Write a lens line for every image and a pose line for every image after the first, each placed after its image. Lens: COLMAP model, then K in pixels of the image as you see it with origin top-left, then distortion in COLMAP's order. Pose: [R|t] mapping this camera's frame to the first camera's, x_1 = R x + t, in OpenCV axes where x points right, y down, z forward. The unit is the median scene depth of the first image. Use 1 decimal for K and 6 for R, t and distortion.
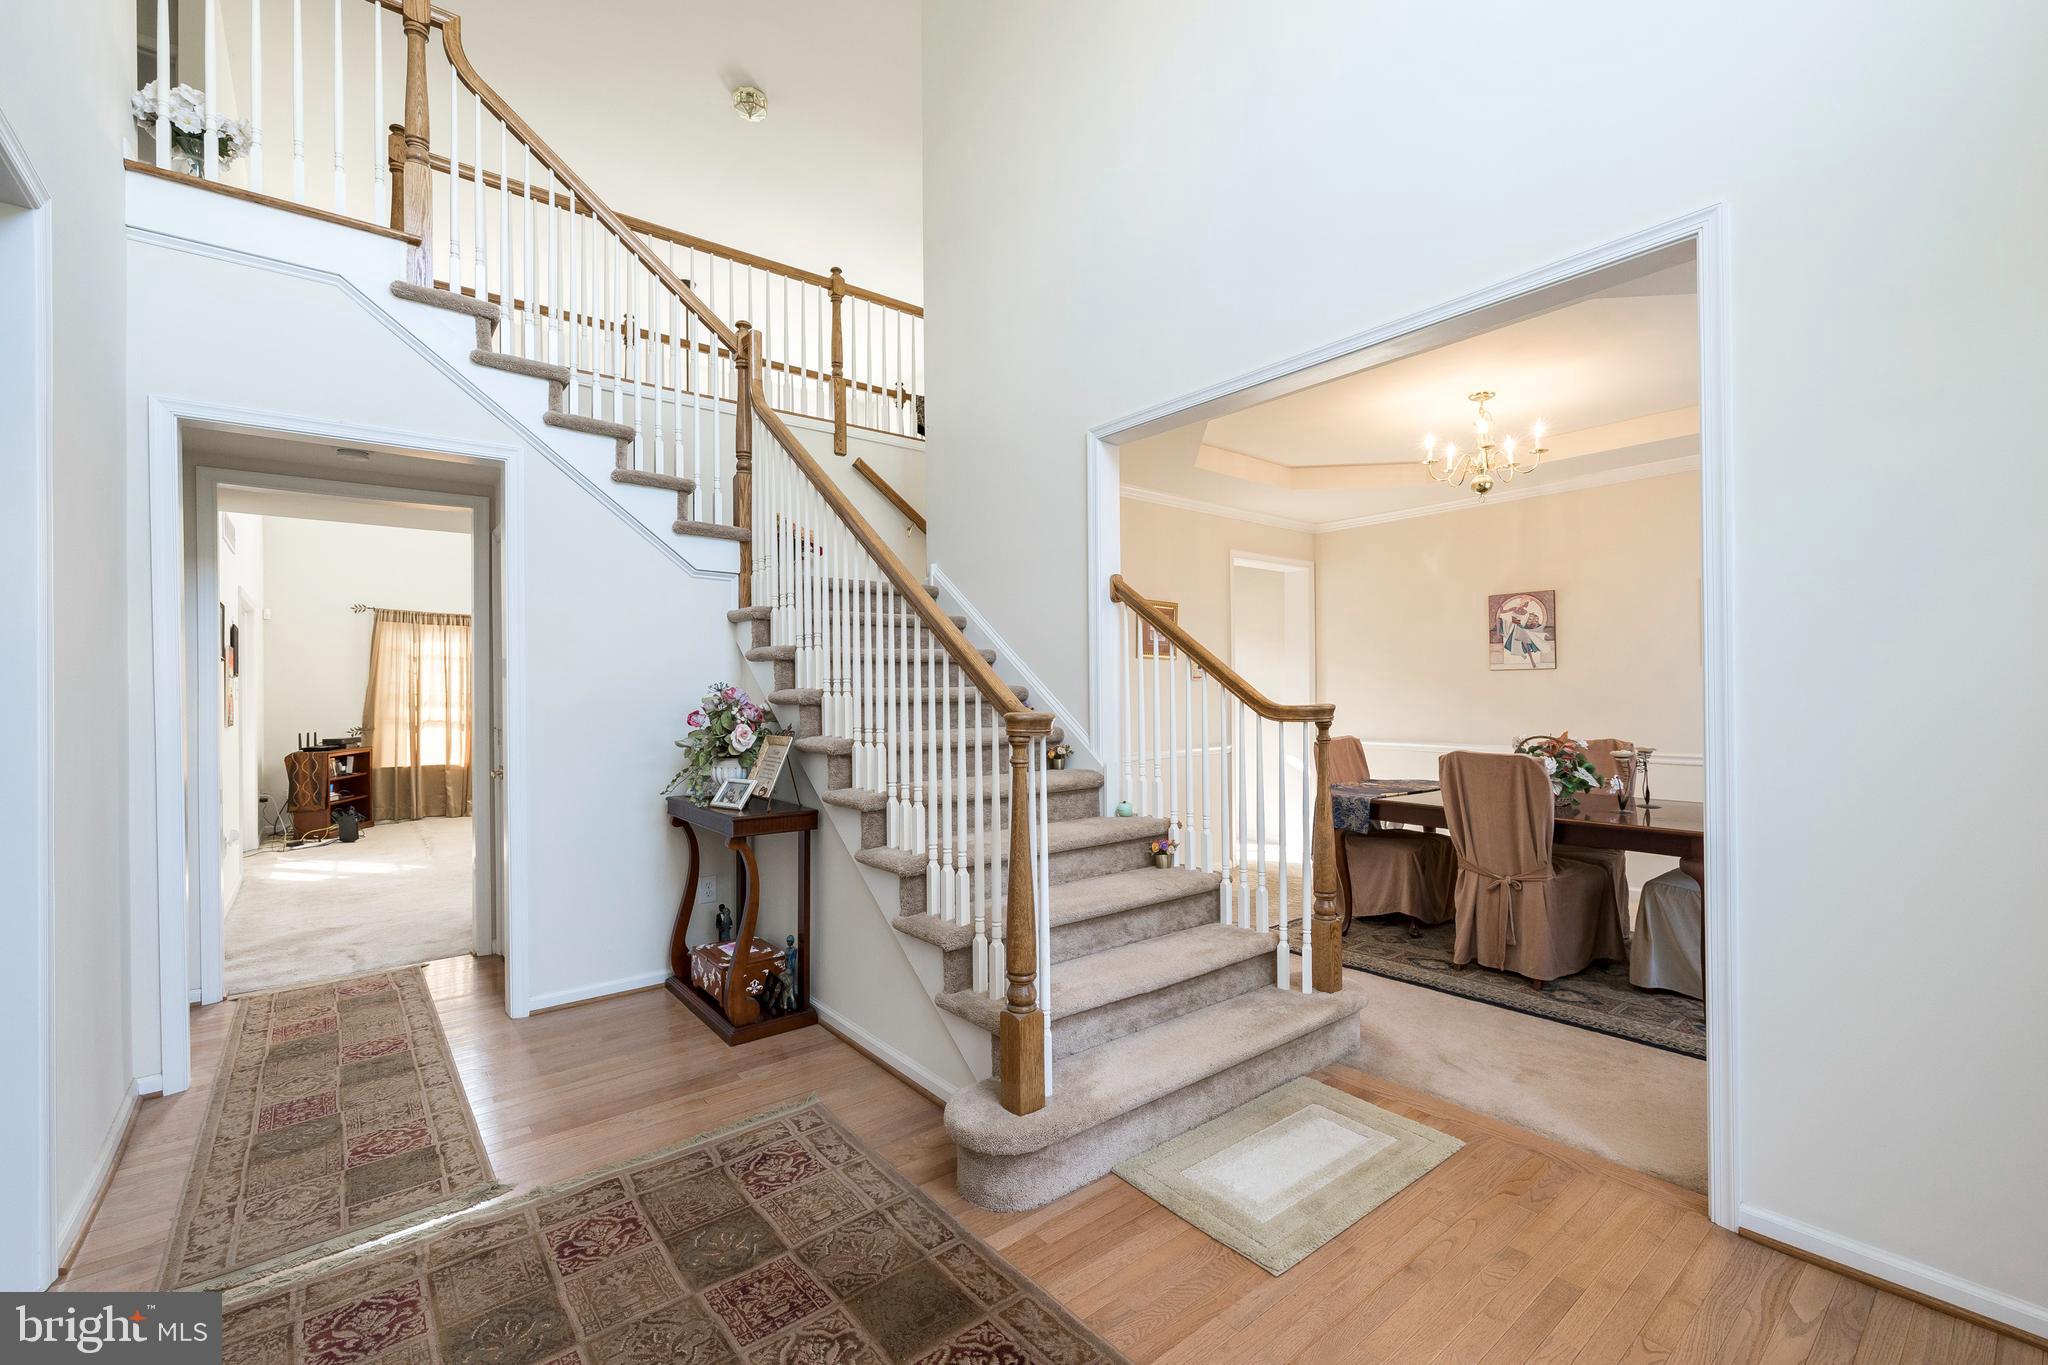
lens RADIAL K [[857.1, 0, 1044.1], [0, 857.1, 686.5], [0, 0, 1]] dist [0.002584, 0.000183]
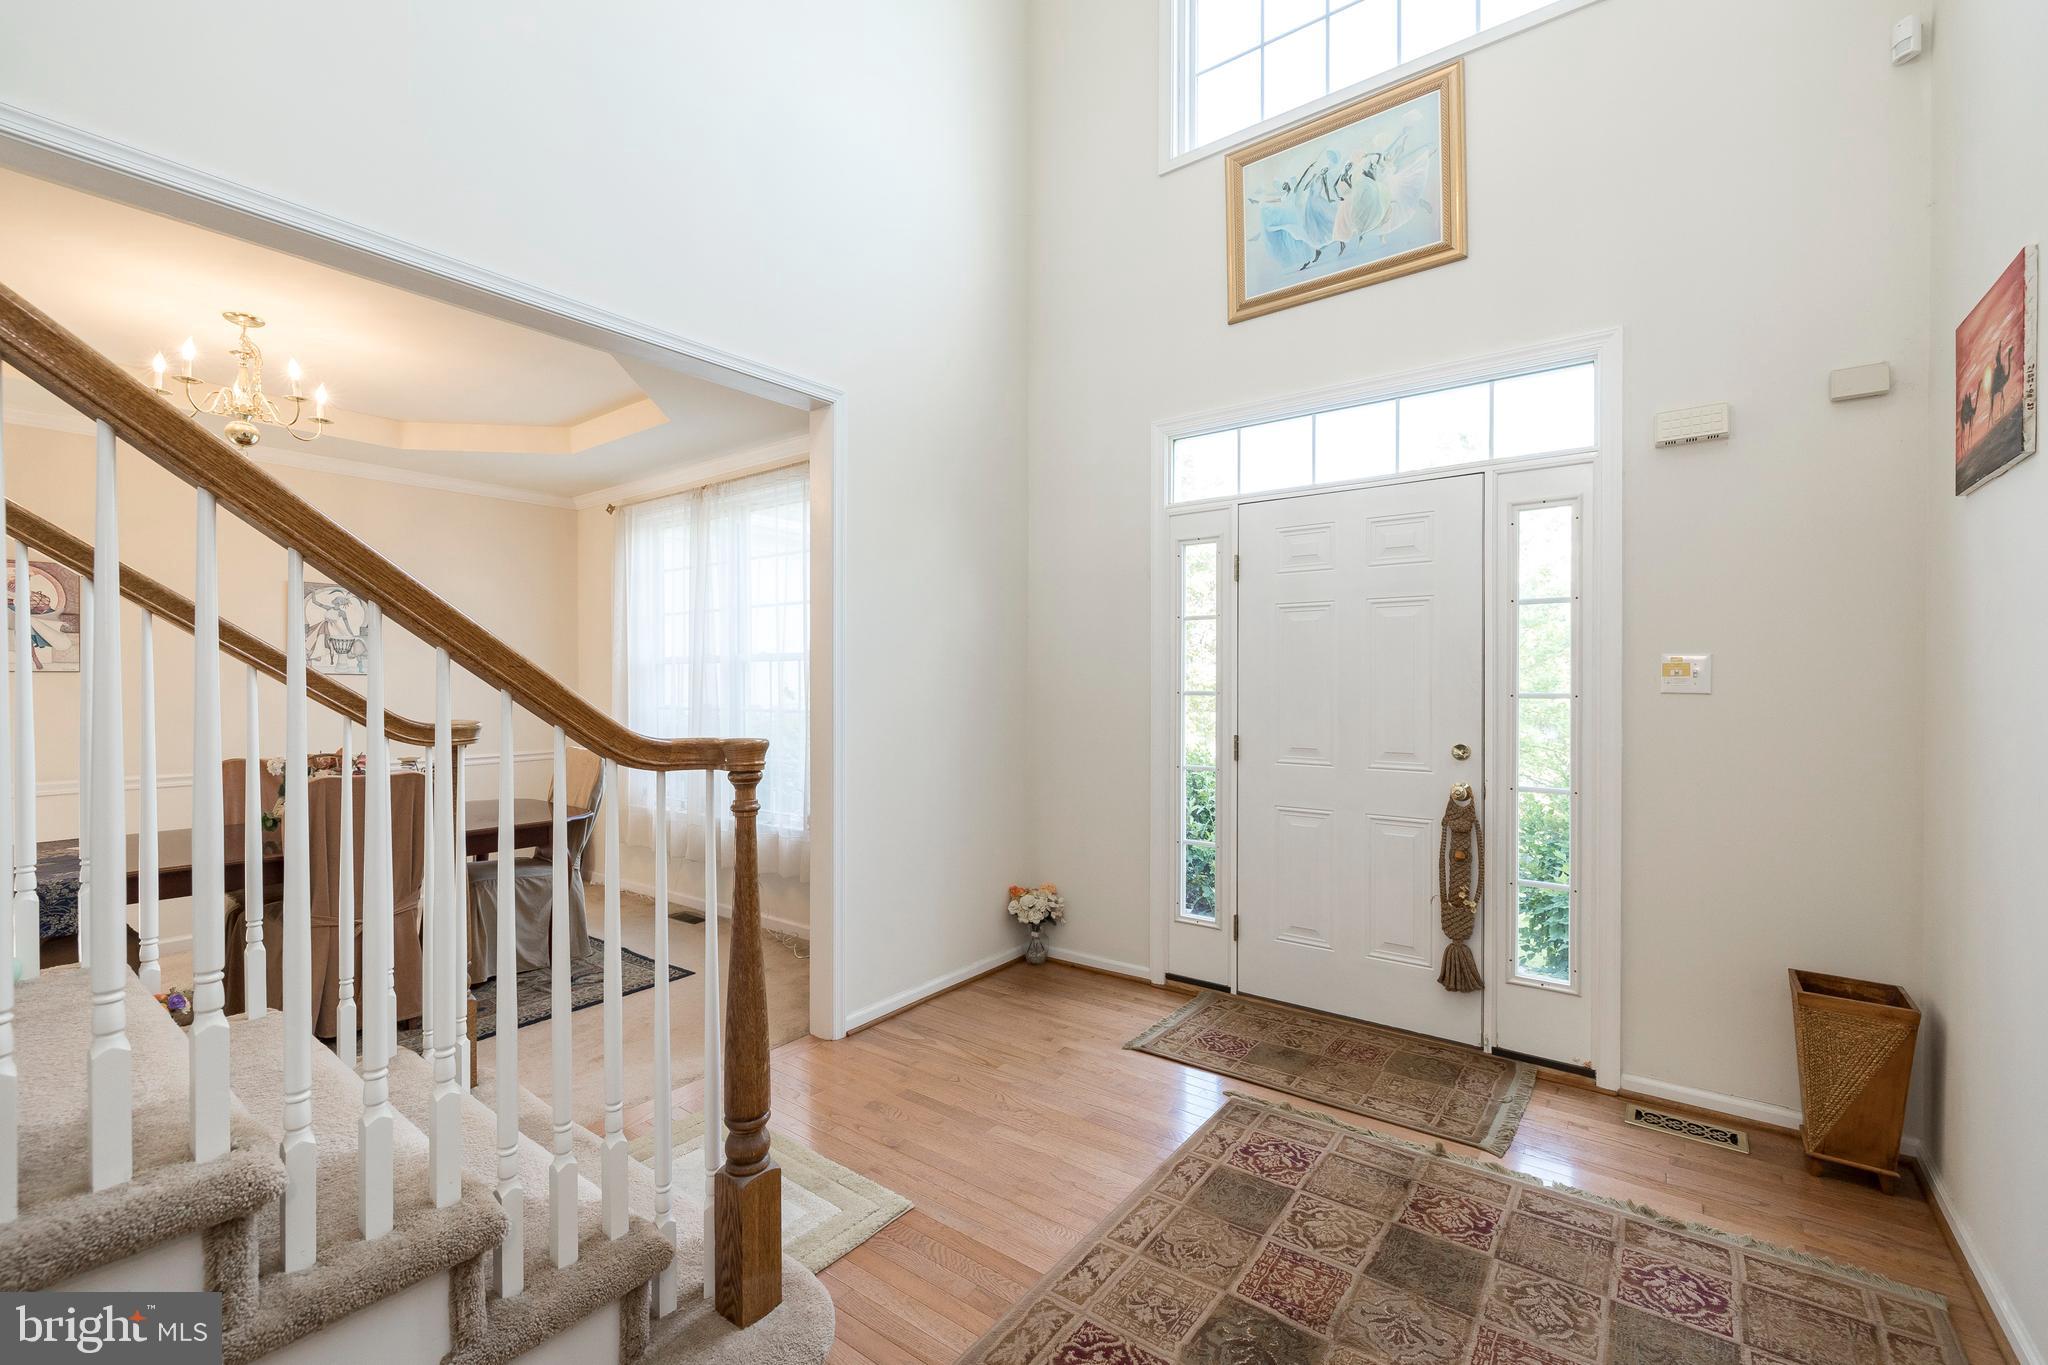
lens RADIAL K [[857.1, 0, 1043.1], [0, 857.1, 685.1], [0, 0, 1]] dist [0.002584, 0.000183]
pose [[-0.249605, 0.001182, 0.968347, -0.856144], [-0.000013, 0.999999, -0.001224, -0.023587], [-0.968348, -0.000318, -0.249605, 1.049221]]
